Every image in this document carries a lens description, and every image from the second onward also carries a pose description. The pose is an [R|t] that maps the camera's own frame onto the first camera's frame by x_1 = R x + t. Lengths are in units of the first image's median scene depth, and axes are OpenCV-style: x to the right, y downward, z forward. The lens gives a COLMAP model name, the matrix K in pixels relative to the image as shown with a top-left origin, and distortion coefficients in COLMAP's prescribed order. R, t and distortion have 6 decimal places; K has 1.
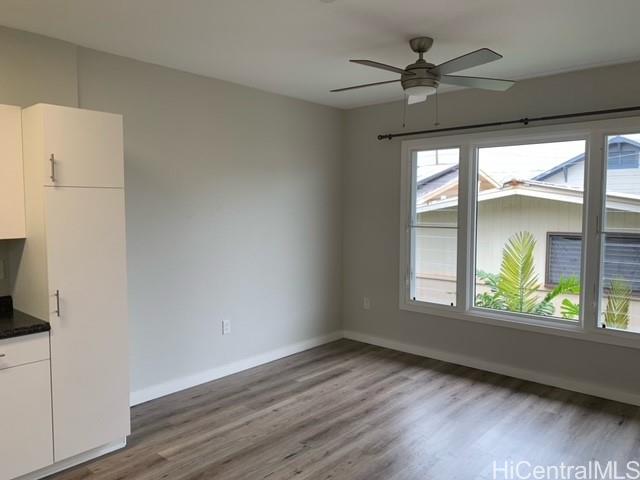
lens RADIAL K [[492.8, 0, 310.9], [0, 492.8, 233.7], [0, 0, 1]] dist [0.028638, -0.037168]
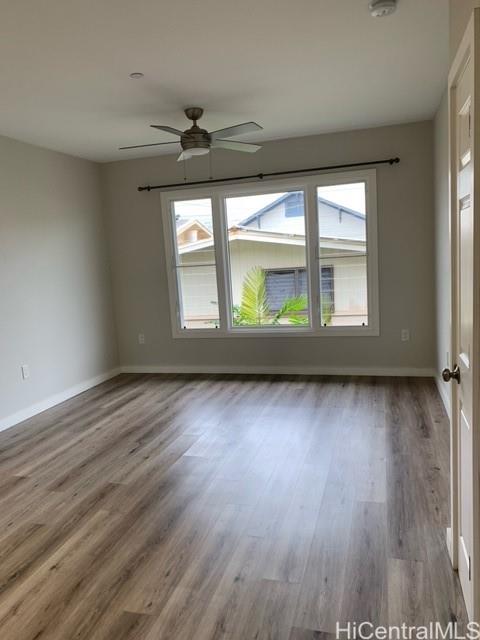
lens RADIAL K [[492.8, 0, 237.3], [0, 492.8, 321.2], [0, 0, 1]] dist [0.028638, -0.037168]
pose [[0.902477, -0.114824, 0.415151, -0.197725], [0.087016, 0.992543, 0.085361, 0.031471], [-0.421857, -0.040911, 0.905739, -0.151315]]
